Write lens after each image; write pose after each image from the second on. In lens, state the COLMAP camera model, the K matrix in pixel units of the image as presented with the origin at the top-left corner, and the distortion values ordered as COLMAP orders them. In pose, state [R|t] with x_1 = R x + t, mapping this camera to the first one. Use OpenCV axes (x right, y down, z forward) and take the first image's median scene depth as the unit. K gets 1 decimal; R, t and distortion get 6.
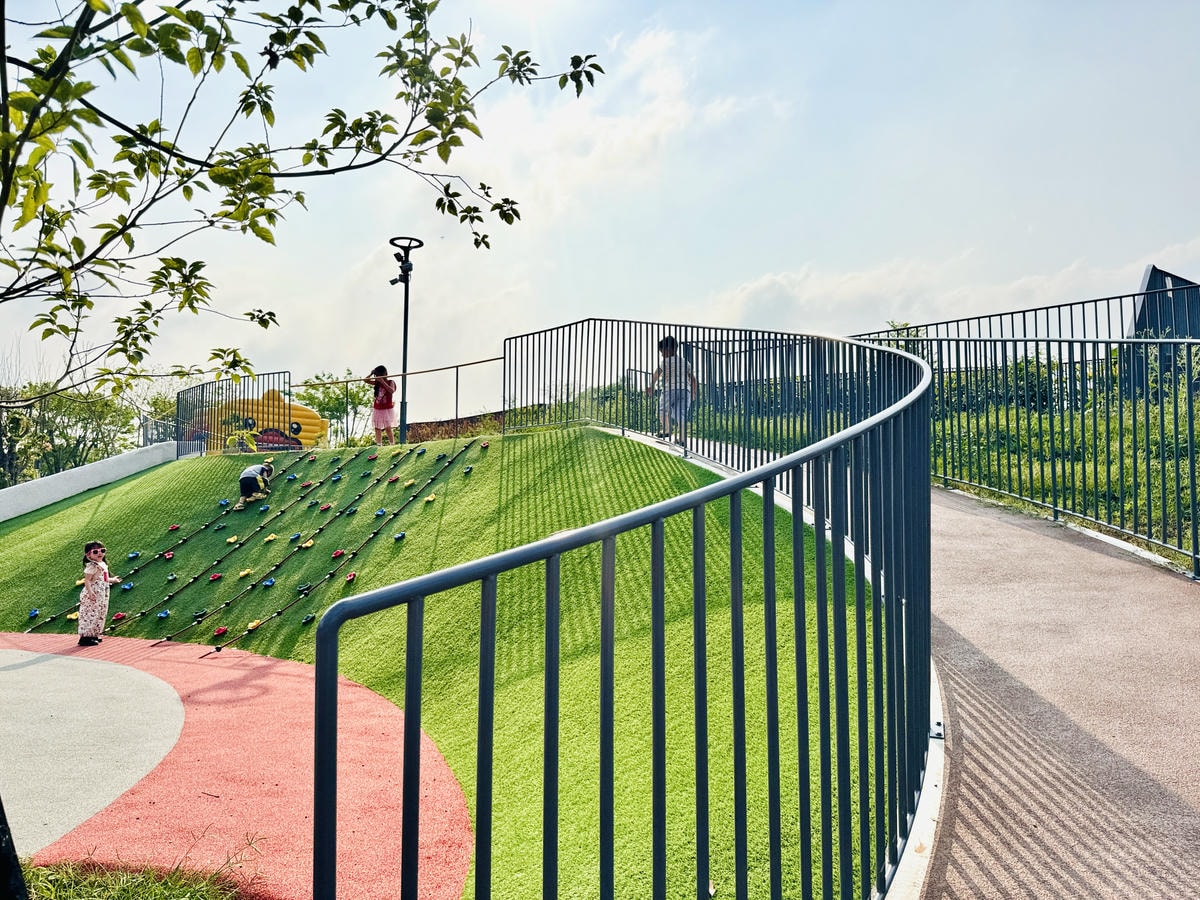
lens RADIAL K [[841.1, 0, 600.0], [0, 841.1, 450.0], [0, 0, 1]] dist [0.072128, 0.000629]
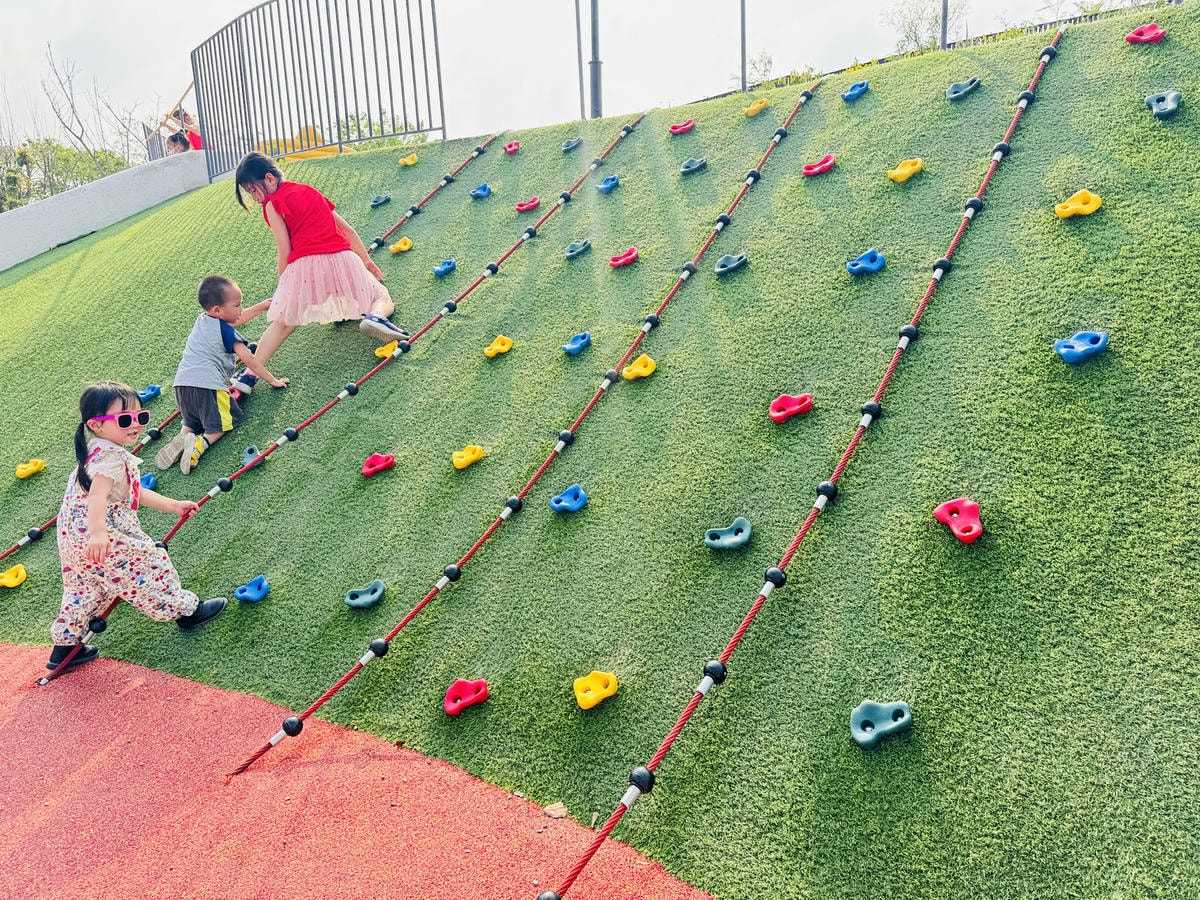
lens RADIAL K [[841.1, 0, 600.0], [0, 841.1, 450.0], [0, 0, 1]] dist [0.072128, 0.000629]
pose [[0.997982, -0.037824, -0.051012, -0.286657], [0.050741, 0.957960, 0.282379, 0.039321], [0.038186, -0.284398, 0.957946, 0.558997]]
